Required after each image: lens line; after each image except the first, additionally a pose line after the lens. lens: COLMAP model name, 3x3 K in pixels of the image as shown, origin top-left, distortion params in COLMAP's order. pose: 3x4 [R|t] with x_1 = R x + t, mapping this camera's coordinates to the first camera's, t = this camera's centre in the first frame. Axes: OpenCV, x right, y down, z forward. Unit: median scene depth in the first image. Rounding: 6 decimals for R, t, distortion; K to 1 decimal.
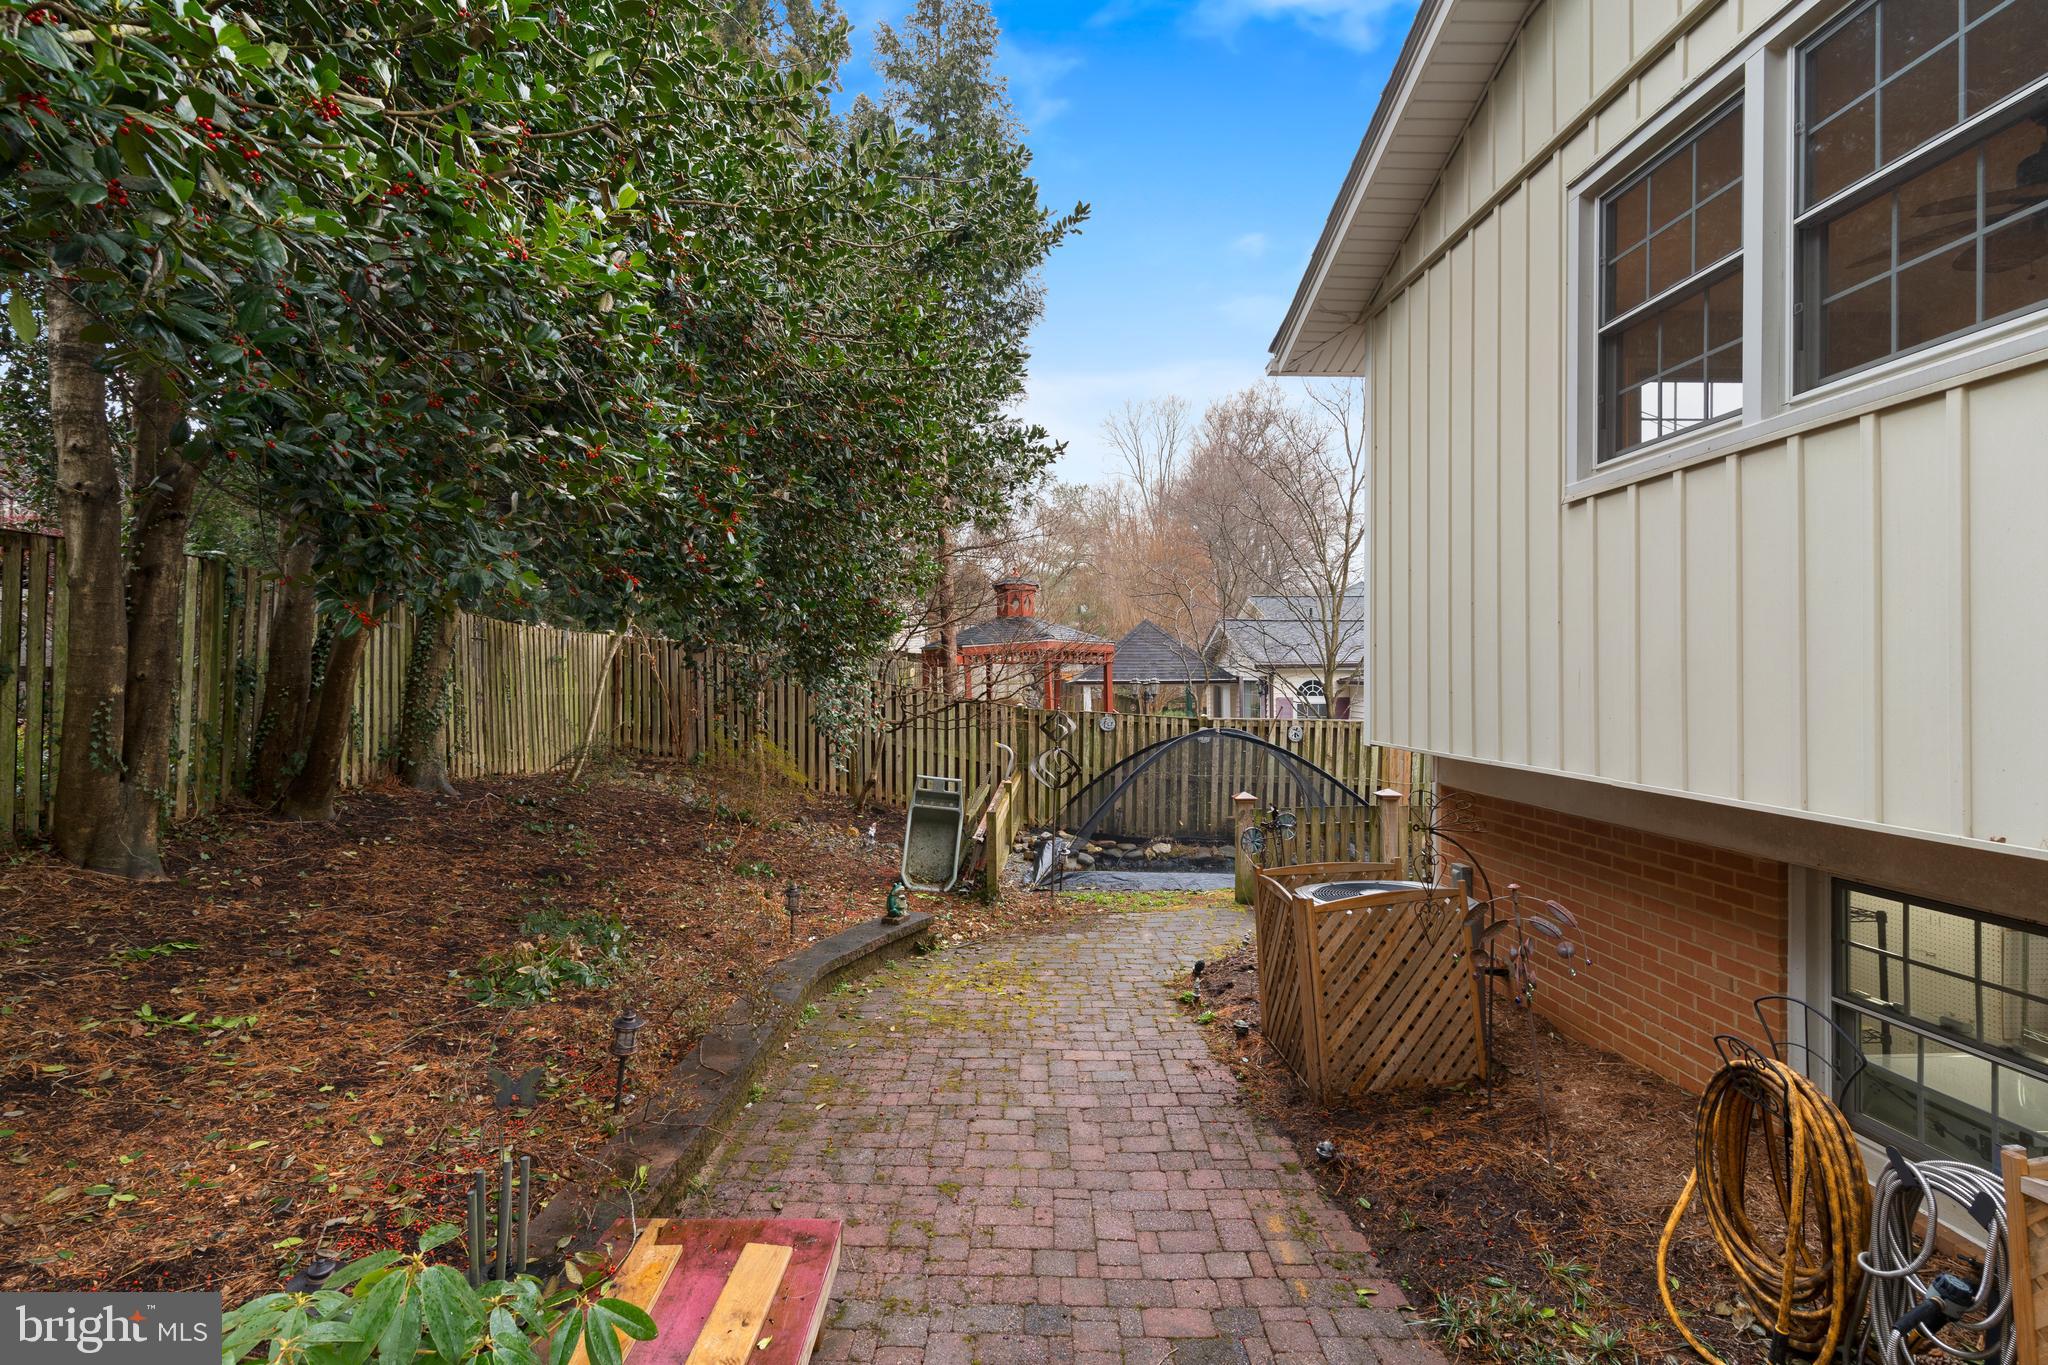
lens RADIAL K [[996.4, 0, 1012.7], [0, 996.4, 686.3], [0, 0, 1]] dist [0.001214, 0.000267]
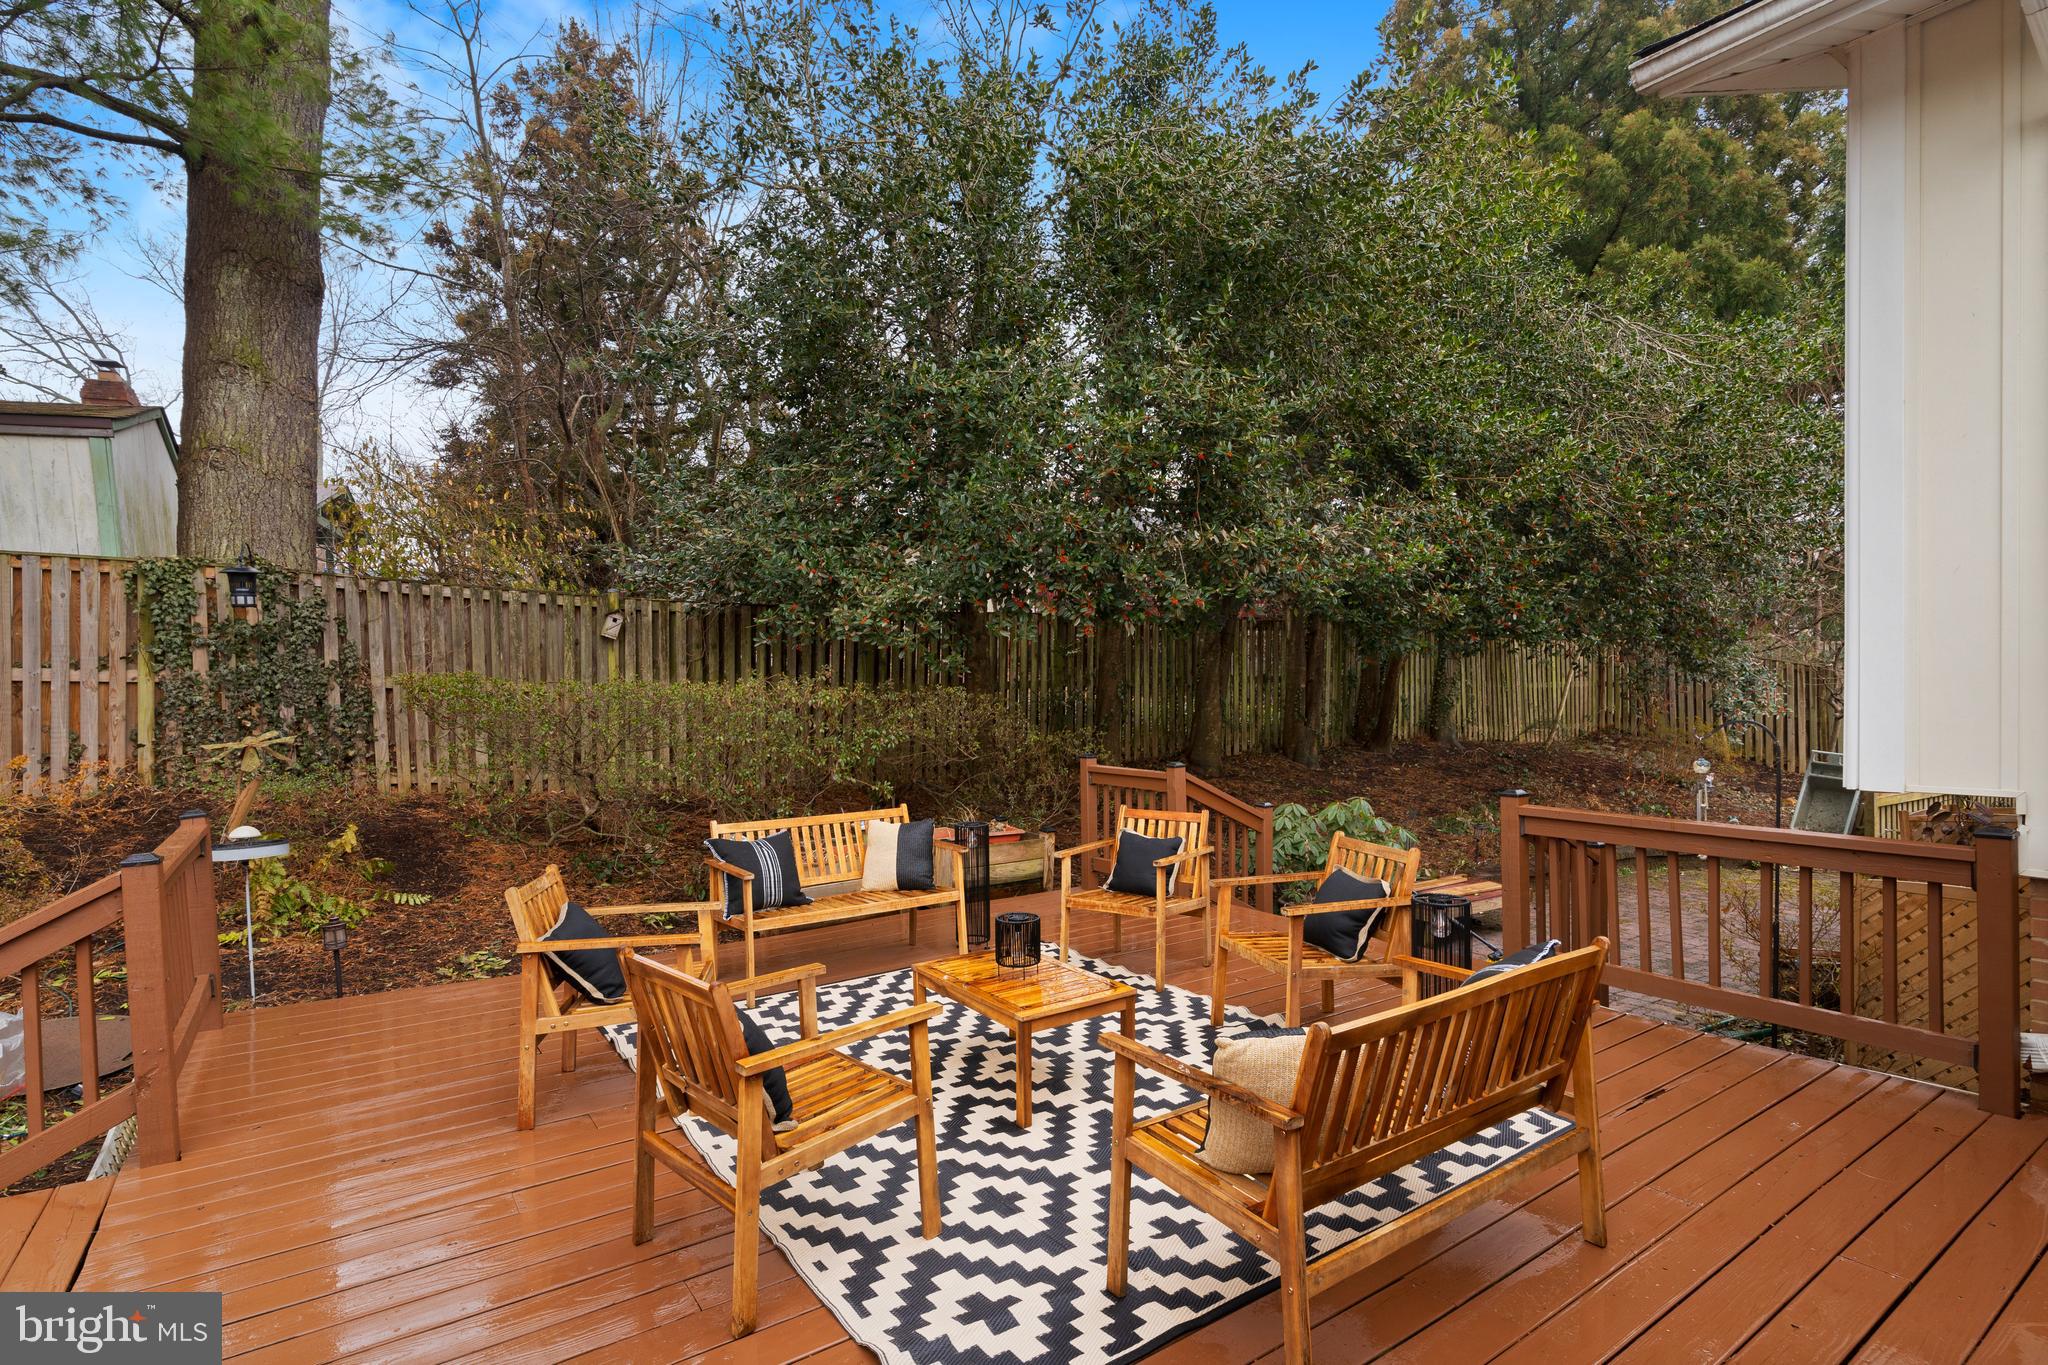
lens RADIAL K [[996.4, 0, 1012.7], [0, 996.4, 686.3], [0, 0, 1]] dist [0.001214, 0.000267]
pose [[0.538809, -0.008250, -0.842387, 0.426058], [0.012654, 0.999918, -0.001699, 0.000872], [0.842333, -0.009744, 0.538870, -0.504150]]
